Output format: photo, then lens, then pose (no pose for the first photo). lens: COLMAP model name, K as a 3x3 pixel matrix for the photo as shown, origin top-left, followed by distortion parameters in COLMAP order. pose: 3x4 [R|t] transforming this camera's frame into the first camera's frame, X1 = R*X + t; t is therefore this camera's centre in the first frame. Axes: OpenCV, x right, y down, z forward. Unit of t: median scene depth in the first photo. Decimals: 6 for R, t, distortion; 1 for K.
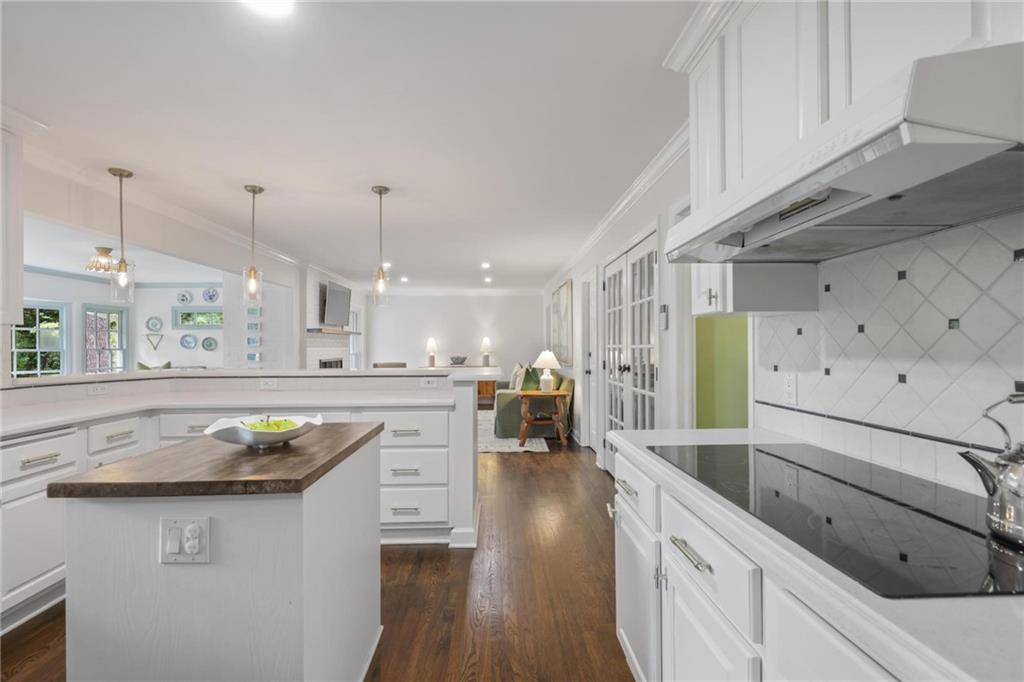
lens RADIAL K [[461.9, 0, 516.2], [0, 461.9, 343.8], [0, 0, 1]] dist [0.002970, -0.000822]
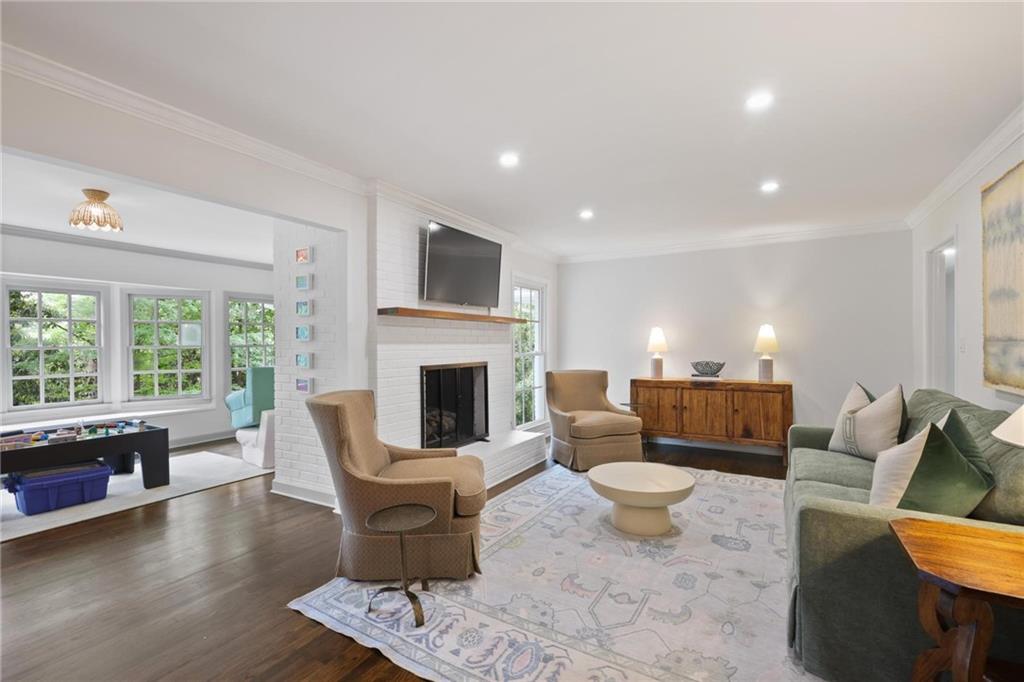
lens RADIAL K [[461.9, 0, 511.8], [0, 461.9, 343.5], [0, 0, 1]] dist [0.002970, -0.000822]
pose [[0.836832, 0.004431, -0.547441, -0.026397], [0.000569, 0.999960, 0.008964, 0.002333], [0.547459, -0.007813, 0.836796, 0.520379]]
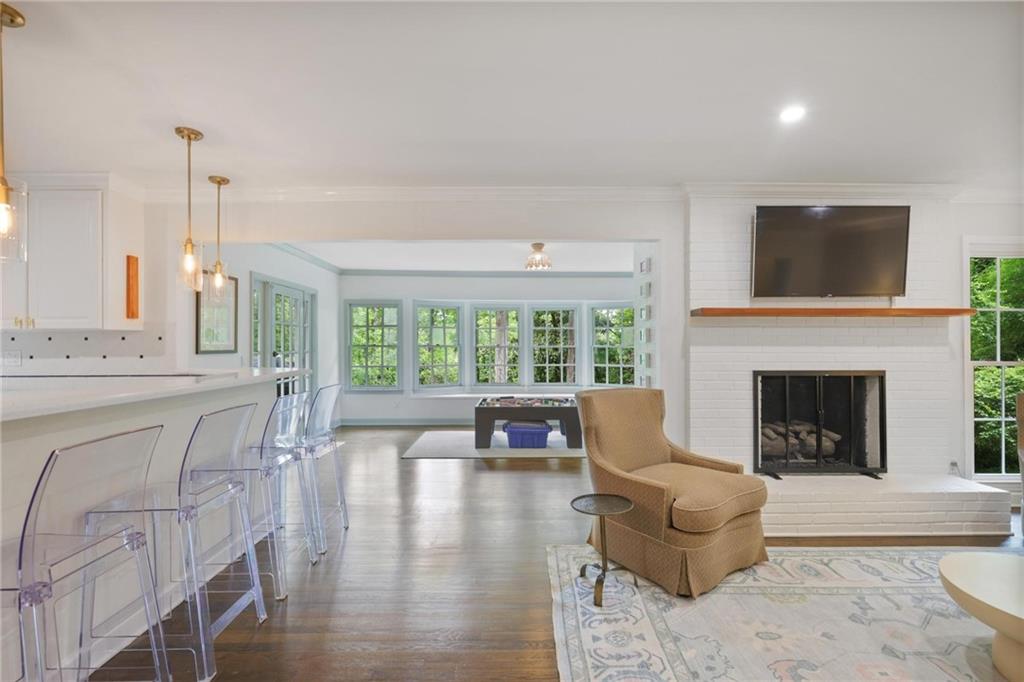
lens RADIAL K [[461.9, 0, 513.9], [0, 461.9, 341.8], [0, 0, 1]] dist [0.002970, -0.000822]
pose [[-0.039636, 0.002422, -0.999211, 0.070731], [0.005727, 0.999981, 0.002196, 0.000892], [0.999198, -0.005636, -0.039649, 0.665602]]
